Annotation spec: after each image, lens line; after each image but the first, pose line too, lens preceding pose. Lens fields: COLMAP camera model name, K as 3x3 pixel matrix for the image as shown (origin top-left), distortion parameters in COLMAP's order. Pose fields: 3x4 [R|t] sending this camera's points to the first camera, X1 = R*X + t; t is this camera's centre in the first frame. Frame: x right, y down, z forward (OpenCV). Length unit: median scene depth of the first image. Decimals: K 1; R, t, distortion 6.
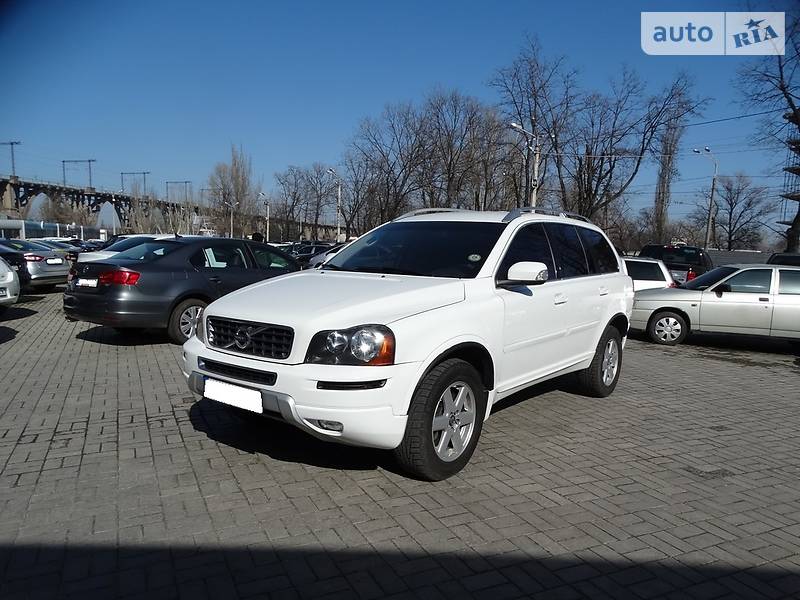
lens RADIAL K [[615.5, 0, 405.9], [0, 615.5, 291.7], [0, 0, 1]] dist [0.015632, 0.001912]
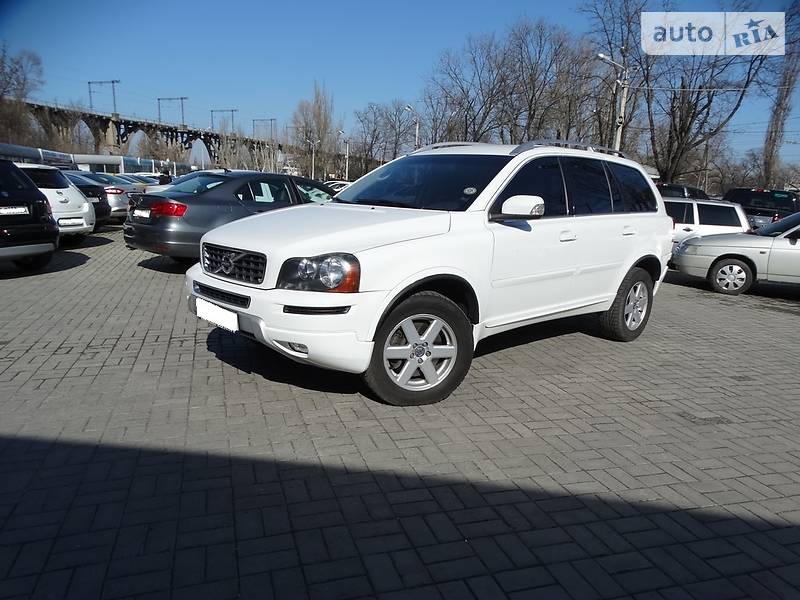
lens RADIAL K [[615.5, 0, 411.5], [0, 615.5, 306.5], [0, 0, 1]] dist [0.015632, 0.001912]
pose [[0.990668, 0.040439, -0.130156, 0.123025], [-0.025068, 0.992740, 0.117640, 0.011240], [0.133968, -0.113280, 0.984490, 0.002244]]
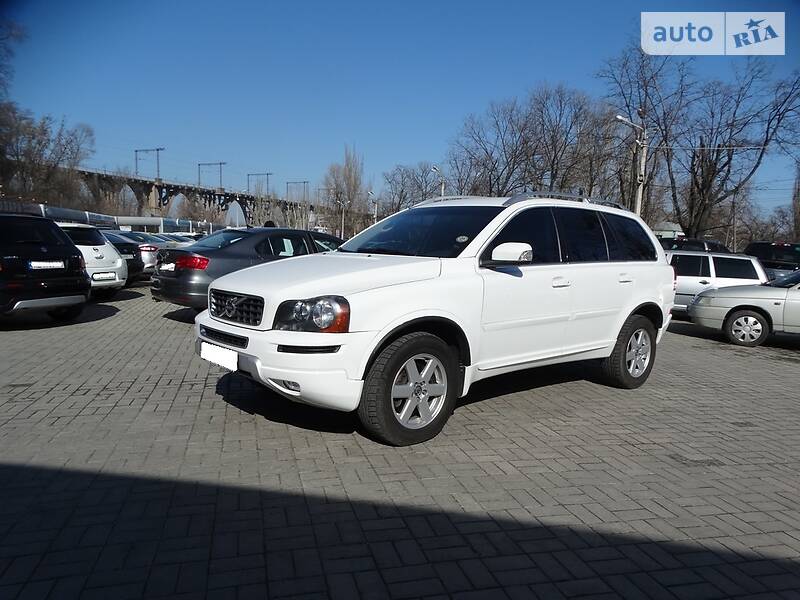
lens RADIAL K [[615.5, 0, 414.8], [0, 615.5, 301.7], [0, 0, 1]] dist [0.015632, 0.001912]
pose [[0.983618, 0.024813, -0.178550, 0.177422], [-0.022038, 0.999604, 0.017508, 0.026852], [0.178913, -0.013287, 0.983775, -0.026705]]
